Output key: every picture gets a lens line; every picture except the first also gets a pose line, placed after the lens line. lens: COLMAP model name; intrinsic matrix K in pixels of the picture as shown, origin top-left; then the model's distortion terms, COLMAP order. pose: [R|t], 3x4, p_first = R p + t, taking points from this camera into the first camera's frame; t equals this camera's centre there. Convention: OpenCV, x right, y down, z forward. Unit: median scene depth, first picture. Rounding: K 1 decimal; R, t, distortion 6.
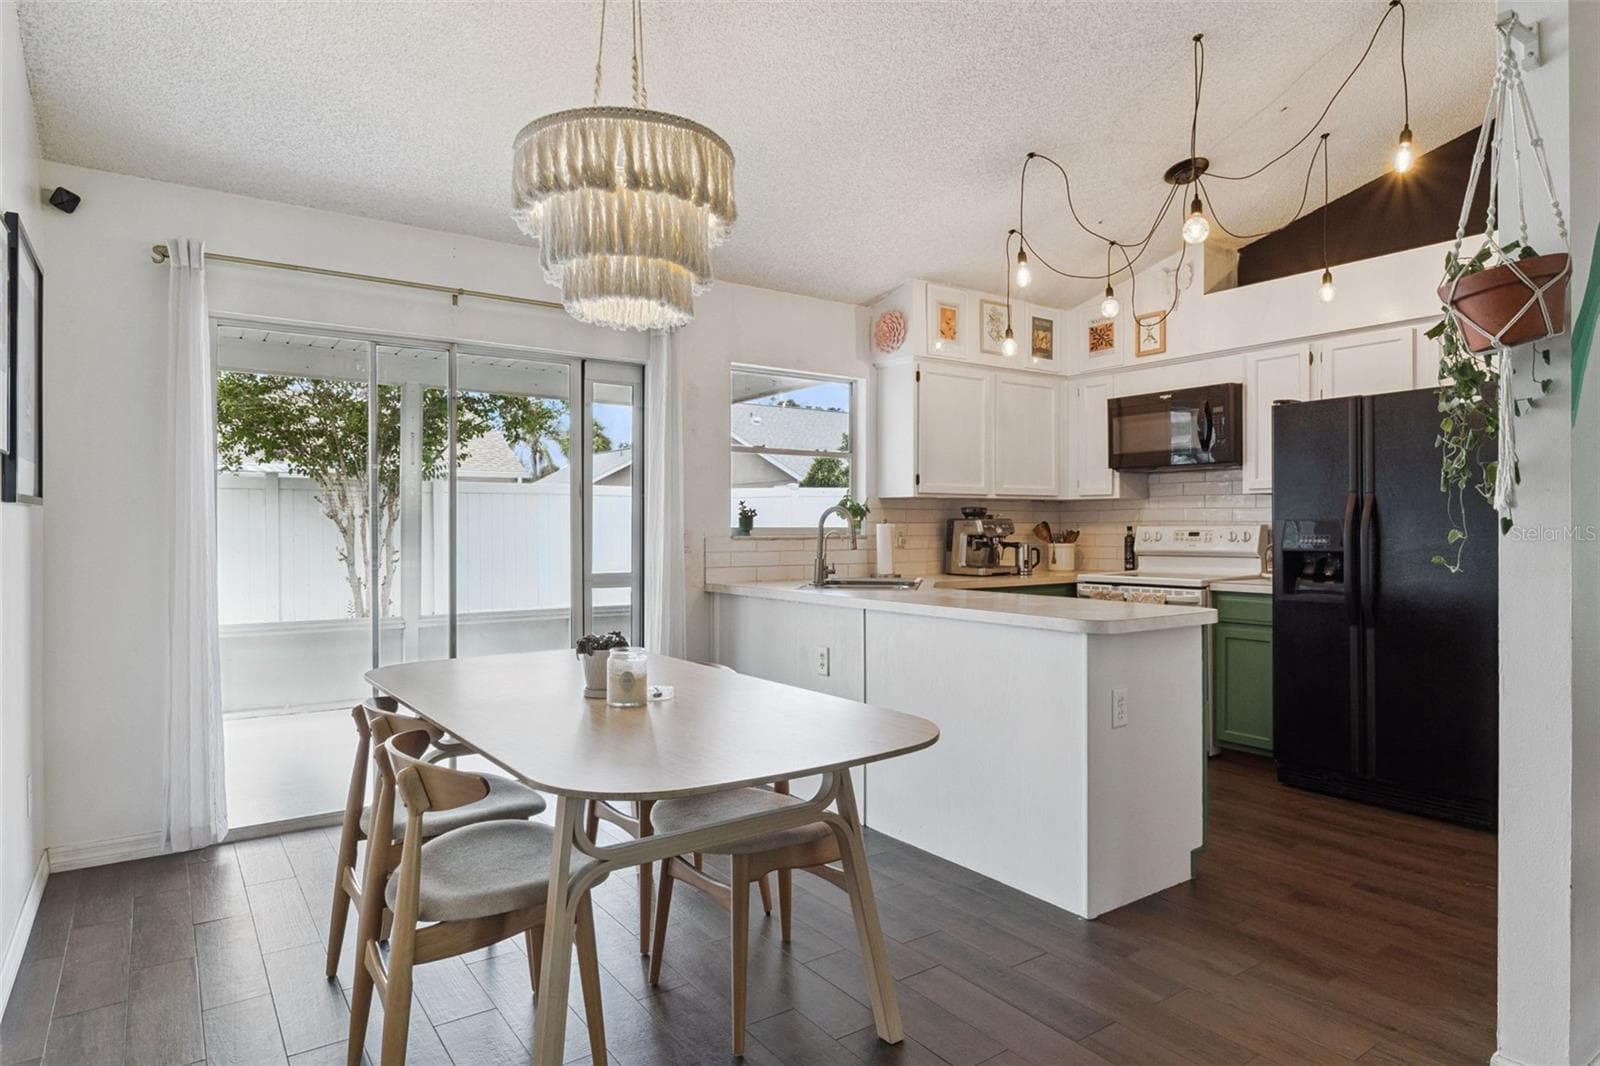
lens RADIAL K [[873.8, 0, 800.0], [0, 873.8, 533.0], [0, 0, 1]] dist [0.002205, 0.001228]
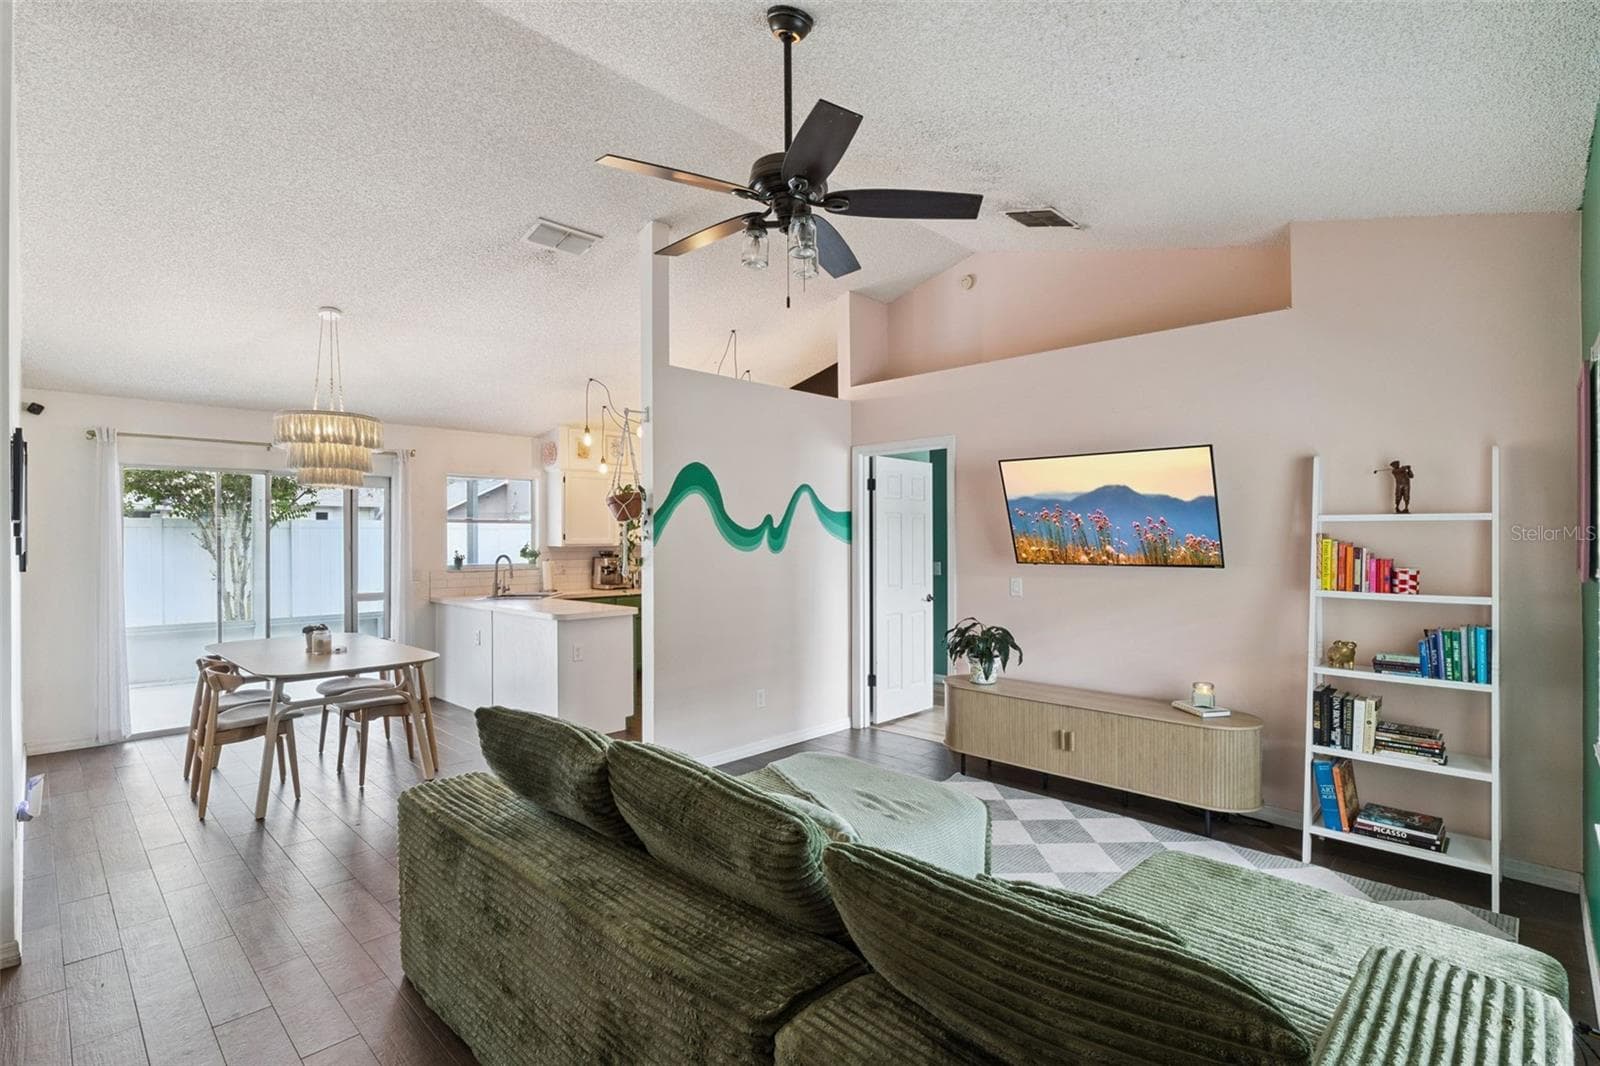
lens RADIAL K [[744.4, 0, 805.7], [0, 744.4, 536.2], [0, 0, 1]] dist [0.000328, -0.000936]
pose [[0.984996, -0.004645, 0.172515, 0.403919], [0.005455, 0.999976, -0.004221, -0.060121], [-0.172491, 0.005099, 0.984998, -0.666768]]
